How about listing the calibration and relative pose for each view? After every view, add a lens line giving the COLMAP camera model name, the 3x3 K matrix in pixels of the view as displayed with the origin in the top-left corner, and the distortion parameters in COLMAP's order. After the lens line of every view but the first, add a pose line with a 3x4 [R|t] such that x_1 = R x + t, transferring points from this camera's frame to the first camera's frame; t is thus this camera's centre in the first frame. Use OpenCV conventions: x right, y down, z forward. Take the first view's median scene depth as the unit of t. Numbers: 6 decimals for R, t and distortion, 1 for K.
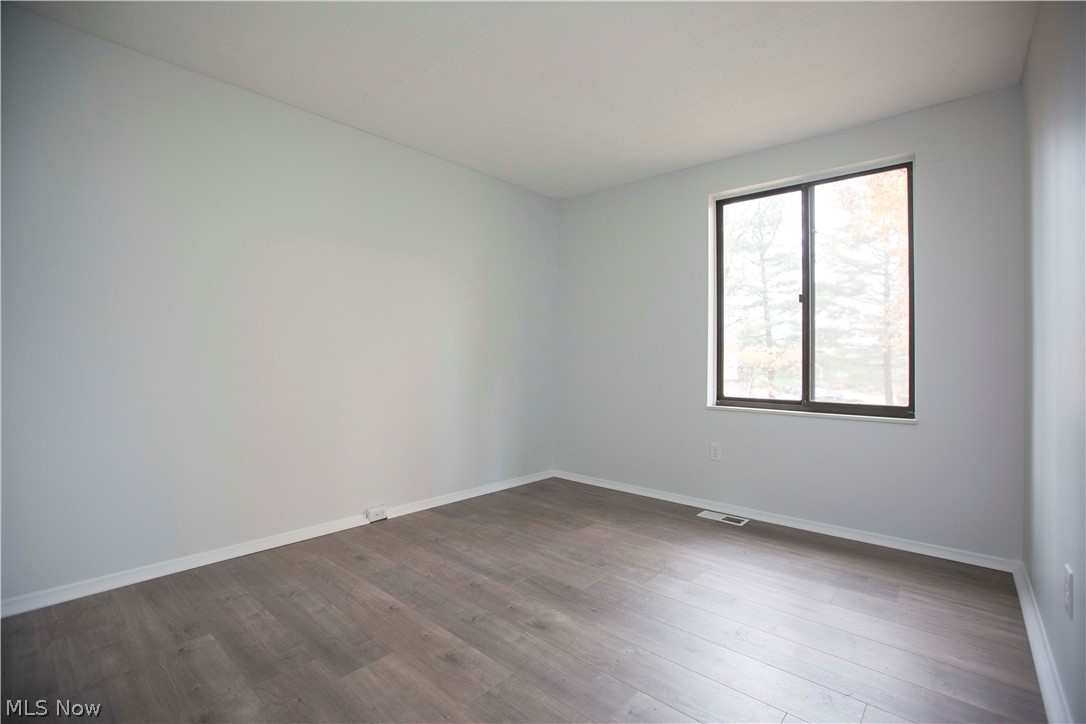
lens RADIAL K [[497.8, 0, 539.3], [0, 497.8, 358.7], [0, 0, 1]] dist [-0.020306, 0.001167]
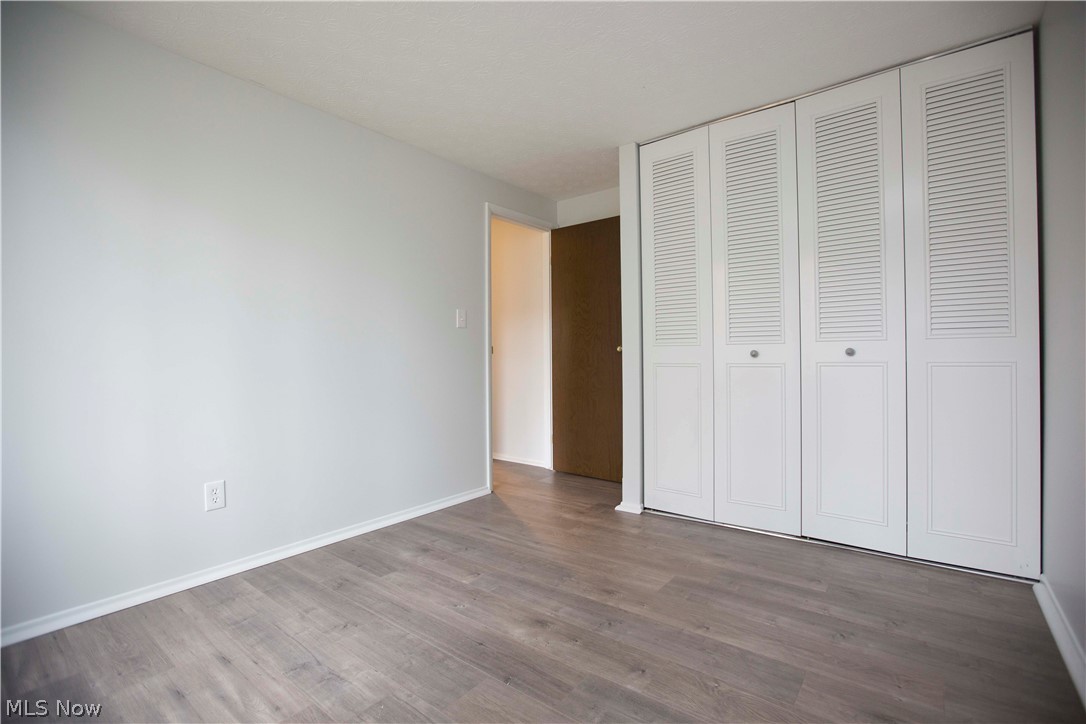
lens RADIAL K [[497.8, 0, 544.0], [0, 497.8, 354.7], [0, 0, 1]] dist [-0.020306, 0.001167]
pose [[-0.997724, 0.002900, -0.067364, 0.059488], [0.002733, 0.999993, 0.002583, 0.000206], [0.067371, 0.002393, -0.997725, 1.968396]]
